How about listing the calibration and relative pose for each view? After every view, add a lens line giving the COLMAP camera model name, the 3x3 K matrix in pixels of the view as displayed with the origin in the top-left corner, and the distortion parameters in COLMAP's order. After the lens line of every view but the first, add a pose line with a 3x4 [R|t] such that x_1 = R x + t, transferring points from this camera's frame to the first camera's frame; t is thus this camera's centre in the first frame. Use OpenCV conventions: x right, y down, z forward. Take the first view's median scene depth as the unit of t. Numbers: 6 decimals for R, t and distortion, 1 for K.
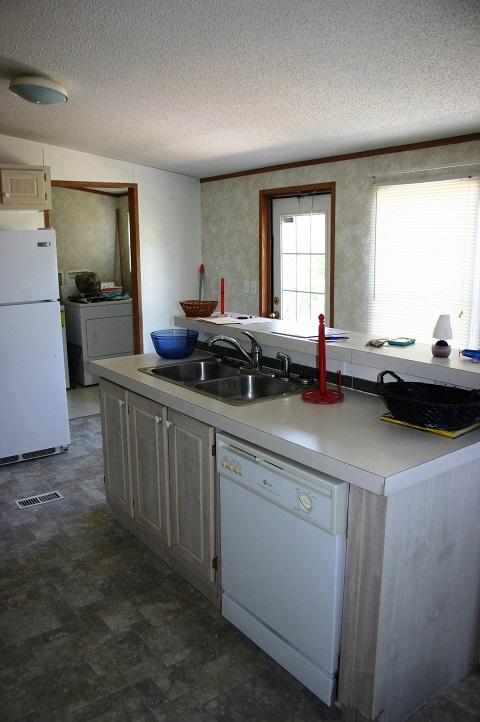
lens RADIAL K [[587.6, 0, 238.3], [0, 587.6, 366.0], [0, 0, 1]] dist [-0.092346, 0.041940]
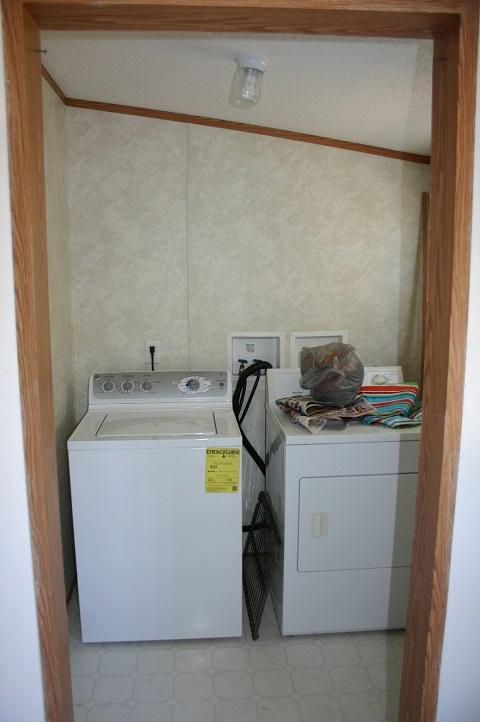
lens RADIAL K [[595.4, 0, 240.0], [0, 595.4, 360.1], [0, 0, 1]] dist [-0.145132, 0.105507]
pose [[0.850352, 0.105801, -0.515468, -0.097671], [-0.131487, 0.991227, -0.013460, -0.132351], [0.509522, 0.079223, 0.856803, 0.602949]]
